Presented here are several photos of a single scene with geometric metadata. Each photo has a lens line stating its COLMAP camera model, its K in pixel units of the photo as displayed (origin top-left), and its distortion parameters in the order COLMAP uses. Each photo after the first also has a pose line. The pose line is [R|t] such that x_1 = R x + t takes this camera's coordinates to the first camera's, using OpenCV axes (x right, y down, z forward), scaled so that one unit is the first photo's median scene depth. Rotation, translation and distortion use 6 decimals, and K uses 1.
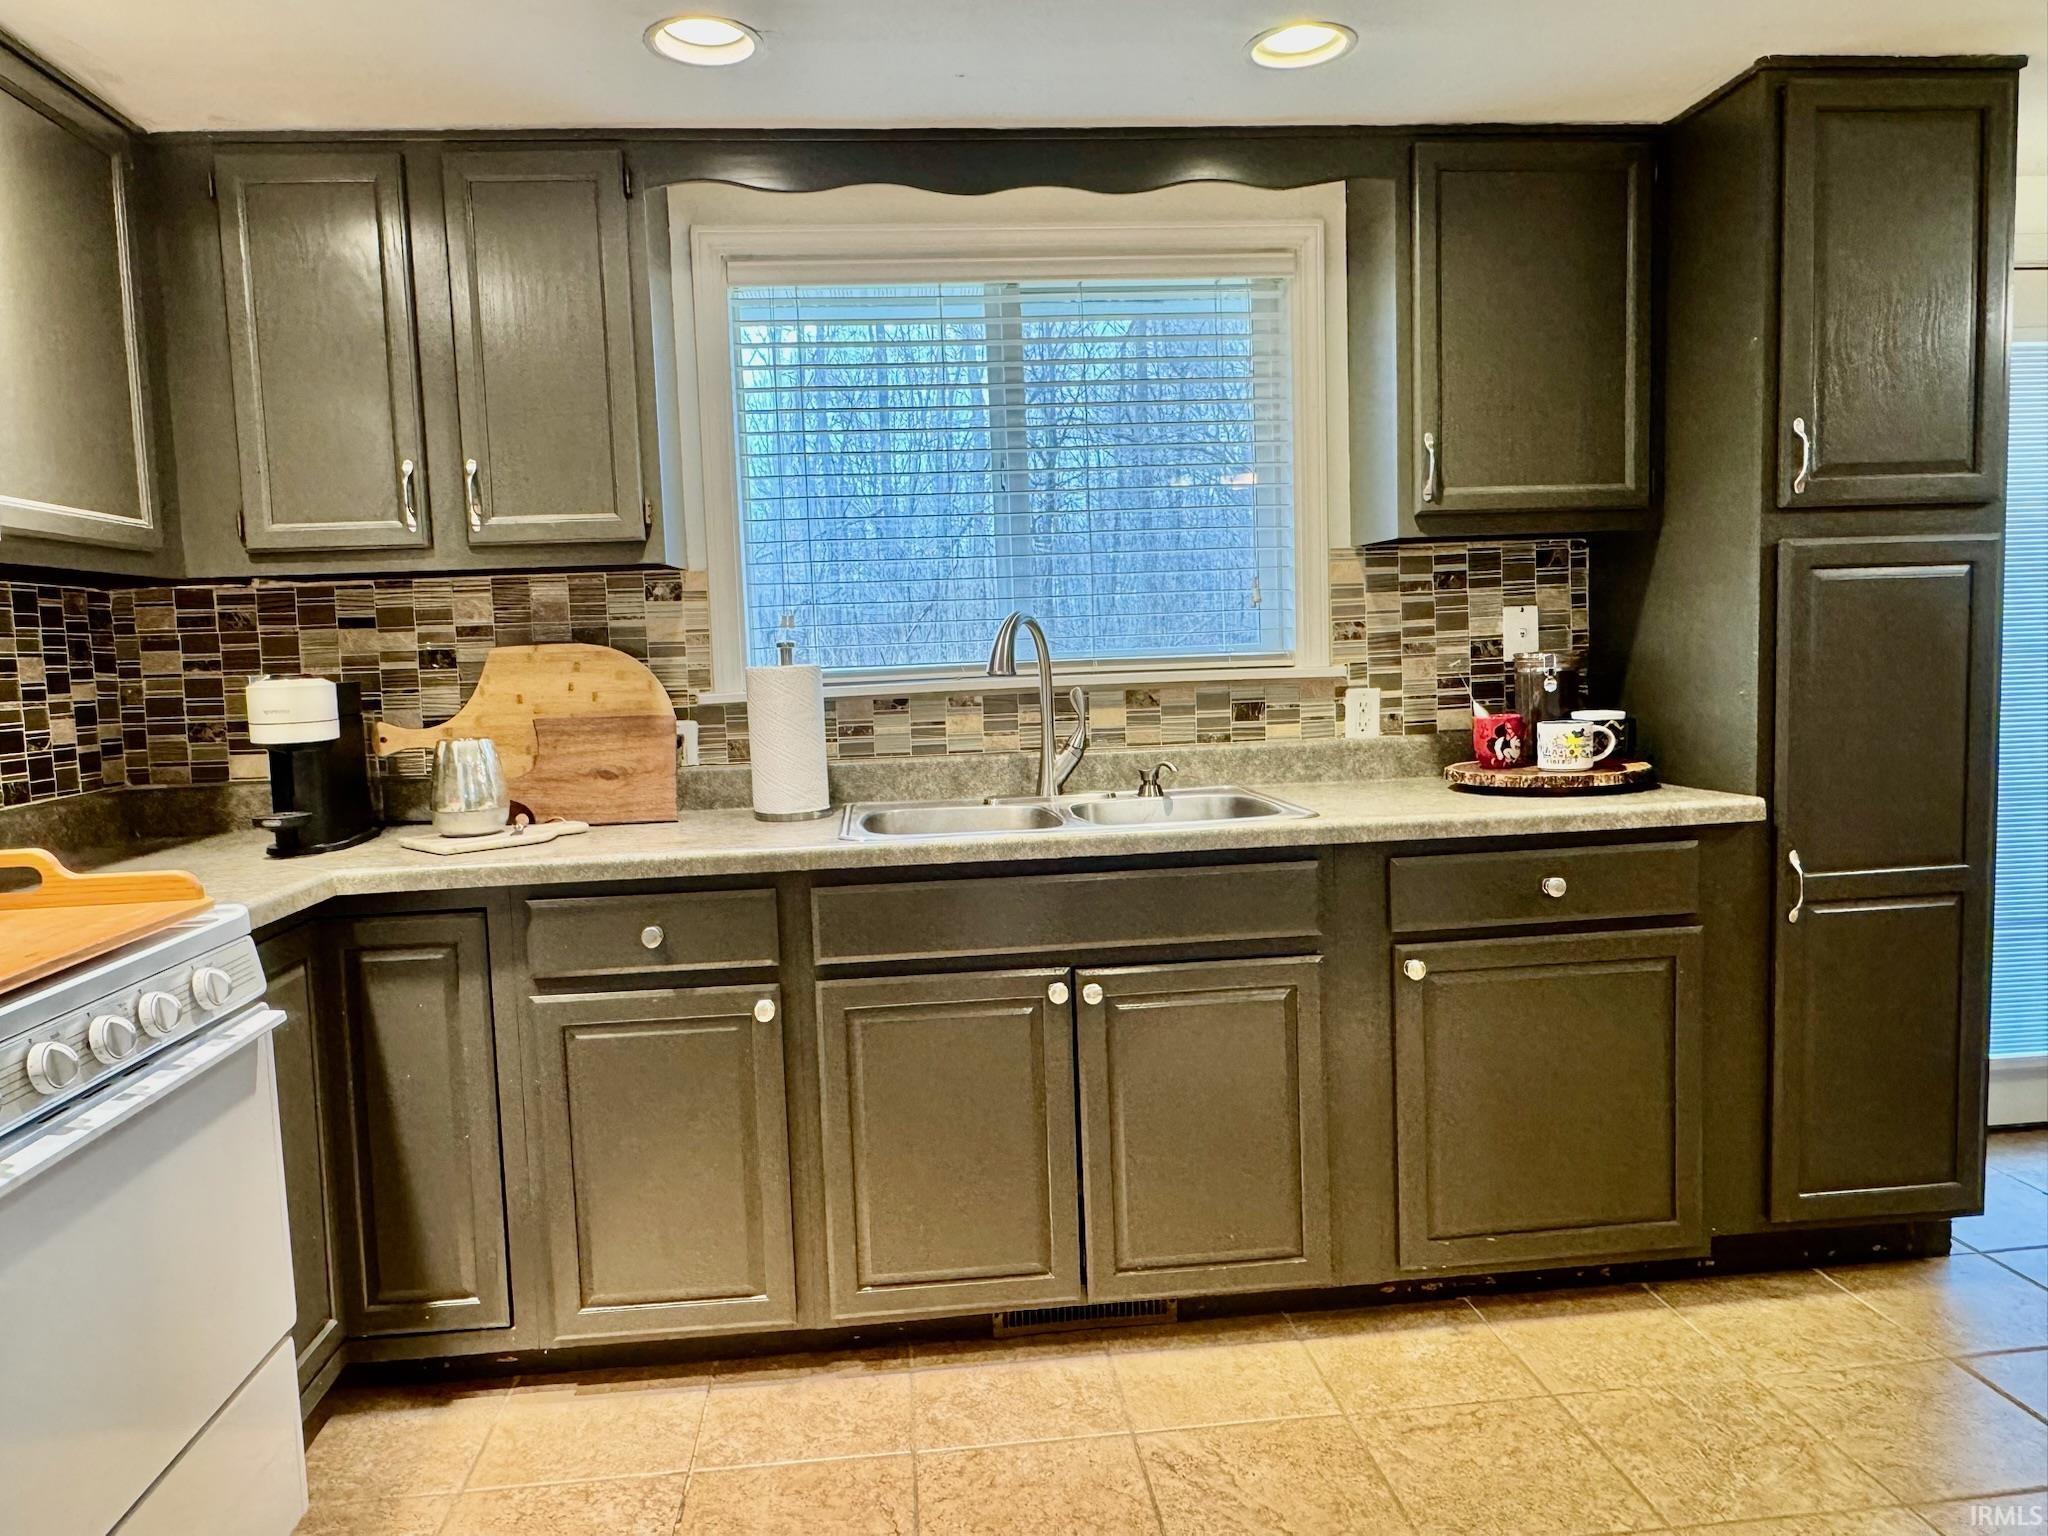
lens RADIAL K [[1381.4, 0, 1017.1], [0, 1381.4, 764.8], [0, 0, 1]] dist [-0.007910, 0.003792]
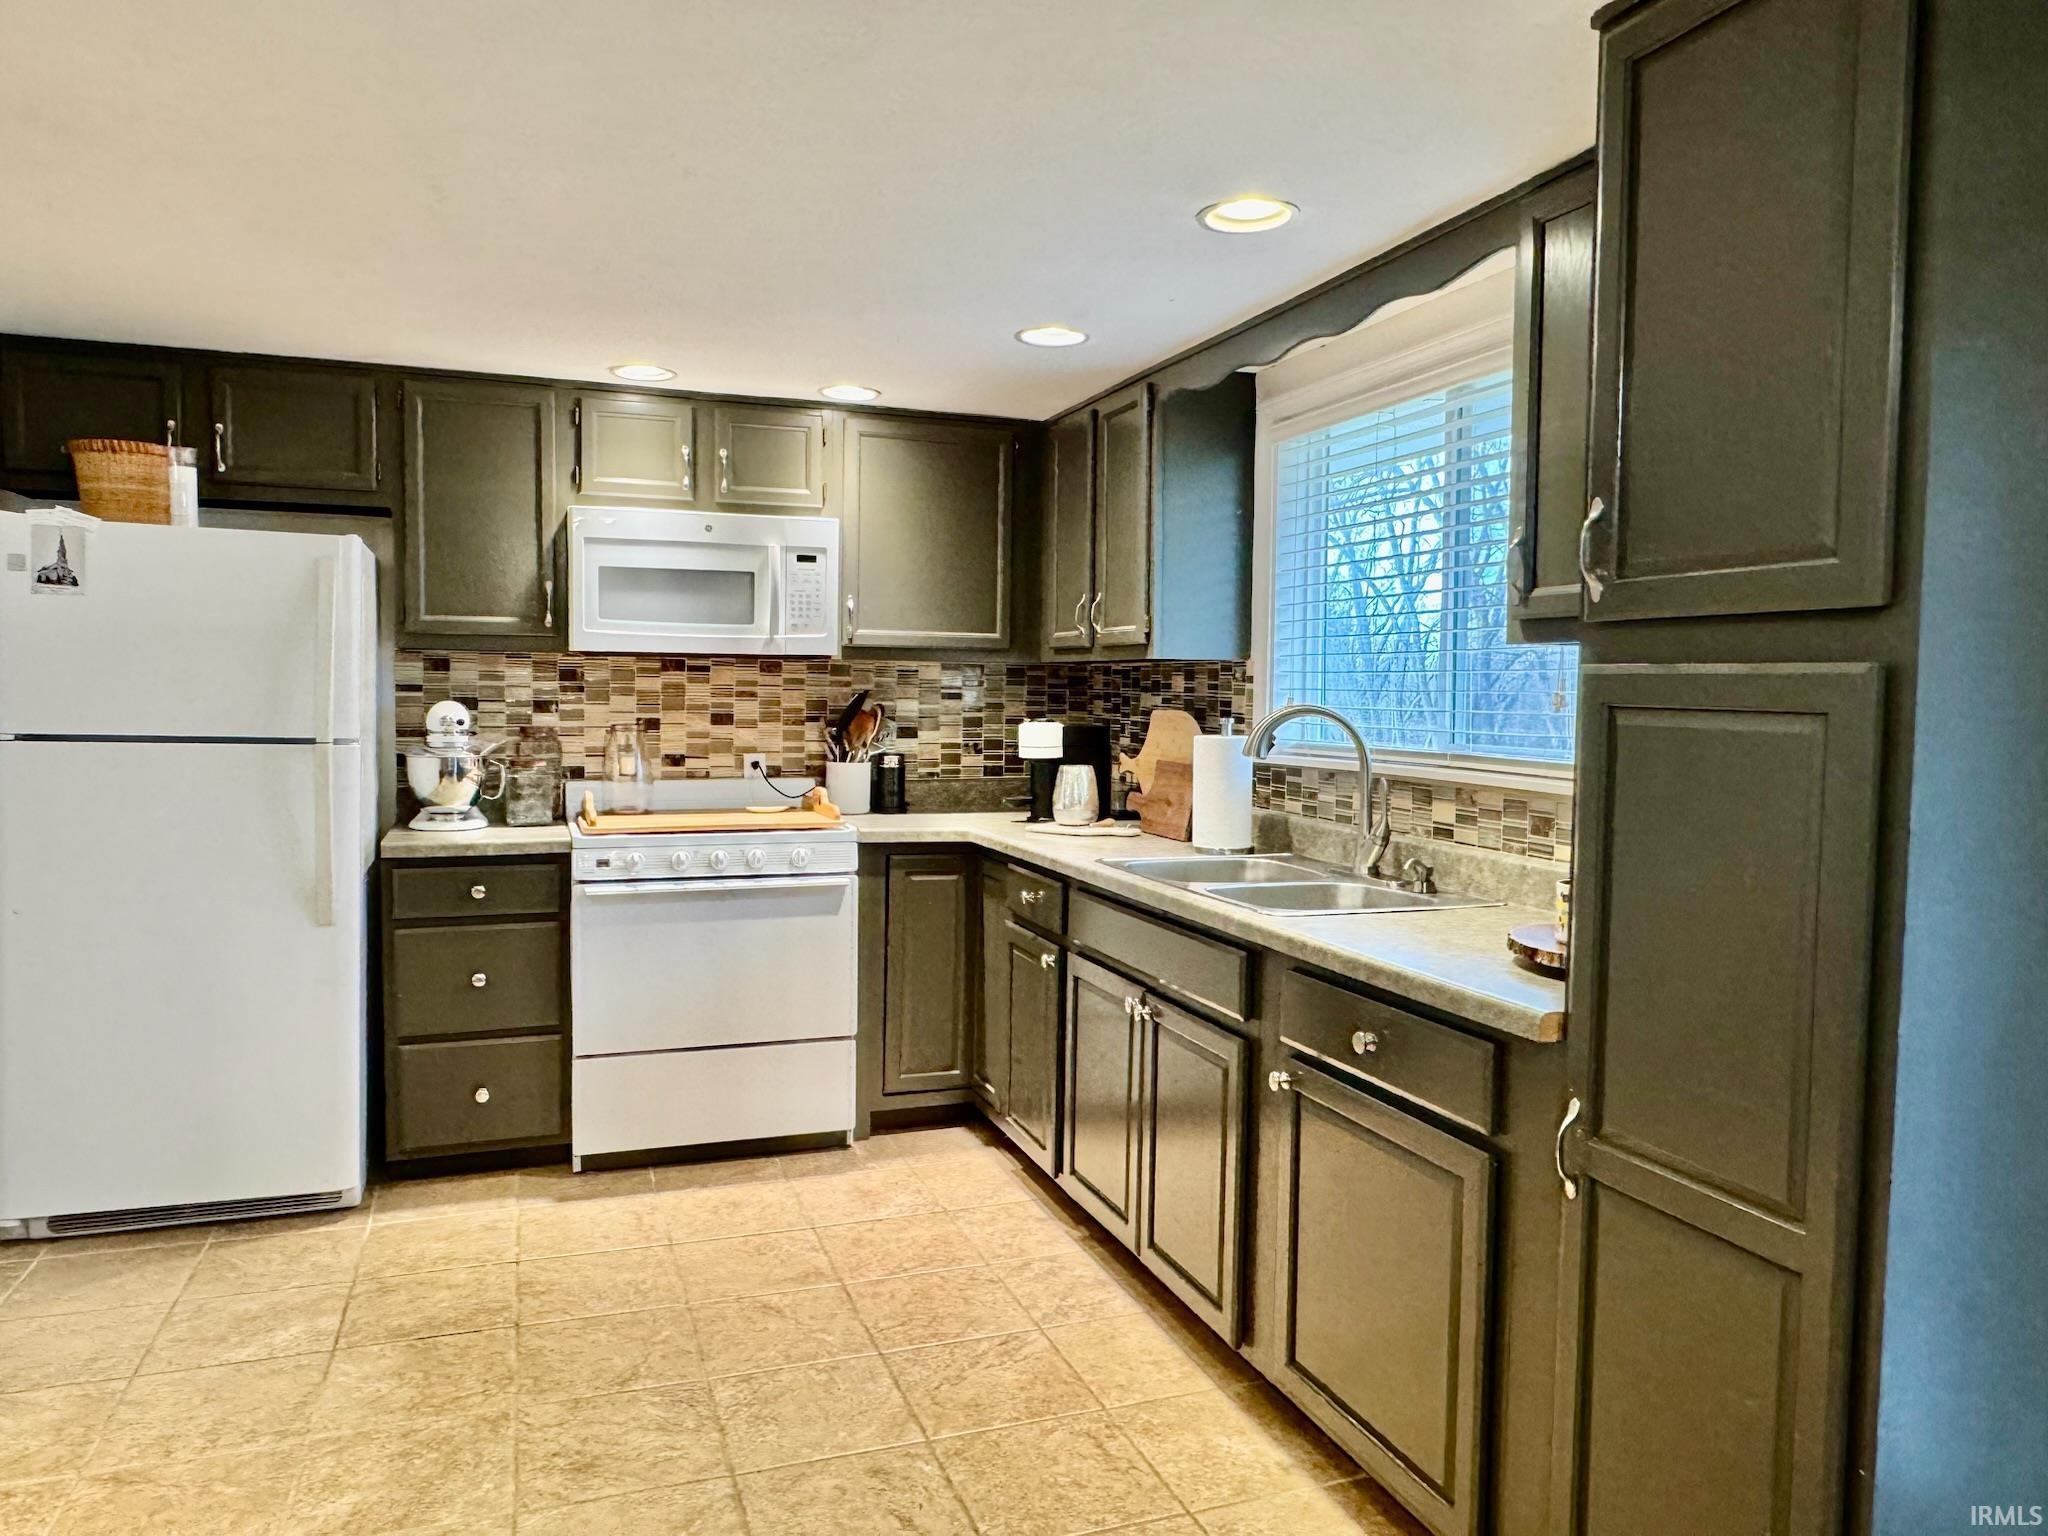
lens RADIAL K [[1381.4, 0, 1028.7], [0, 1381.4, 767.6], [0, 0, 1]] dist [-0.007910, 0.003792]
pose [[0.256144, 0.097121, -0.961747, 1.116815], [-0.107559, 0.991625, 0.071491, -0.123571], [0.960636, 0.085132, 0.264445, 0.504991]]
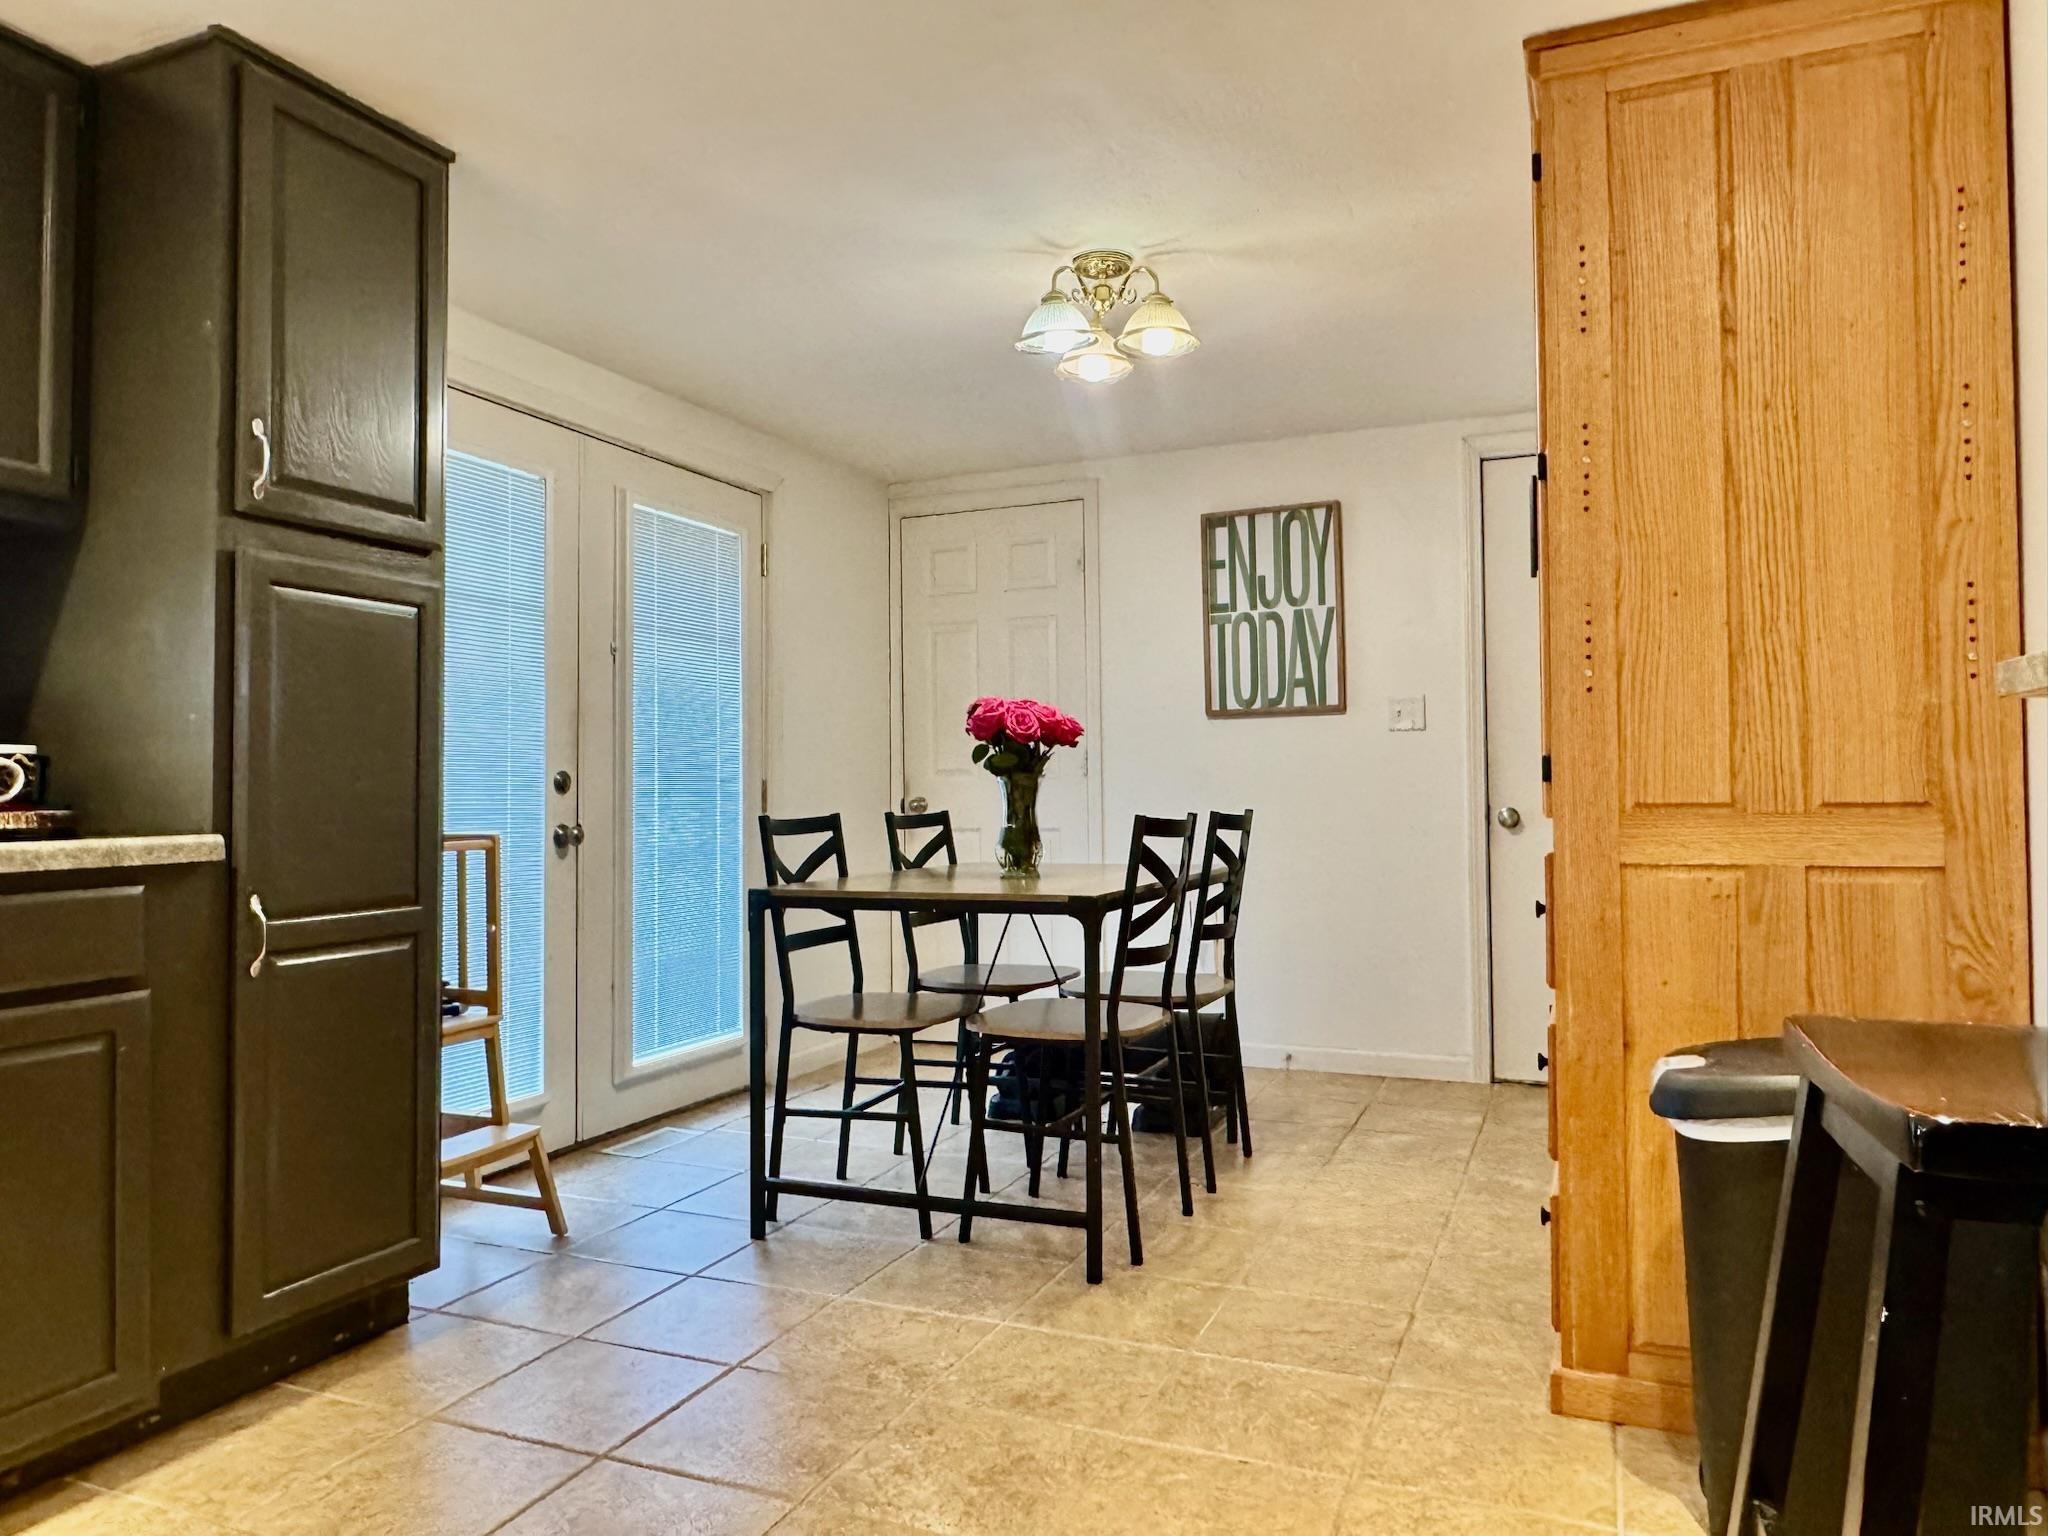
lens RADIAL K [[1381.4, 0, 1006.5], [0, 1381.4, 763.2], [0, 0, 1]] dist [-0.007910, 0.003792]
pose [[0.481707, 0.054039, 0.874665, 0.014828], [0.065189, 0.993122, -0.097259, 0.092117], [-0.873905, 0.103869, 0.474870, 0.140342]]
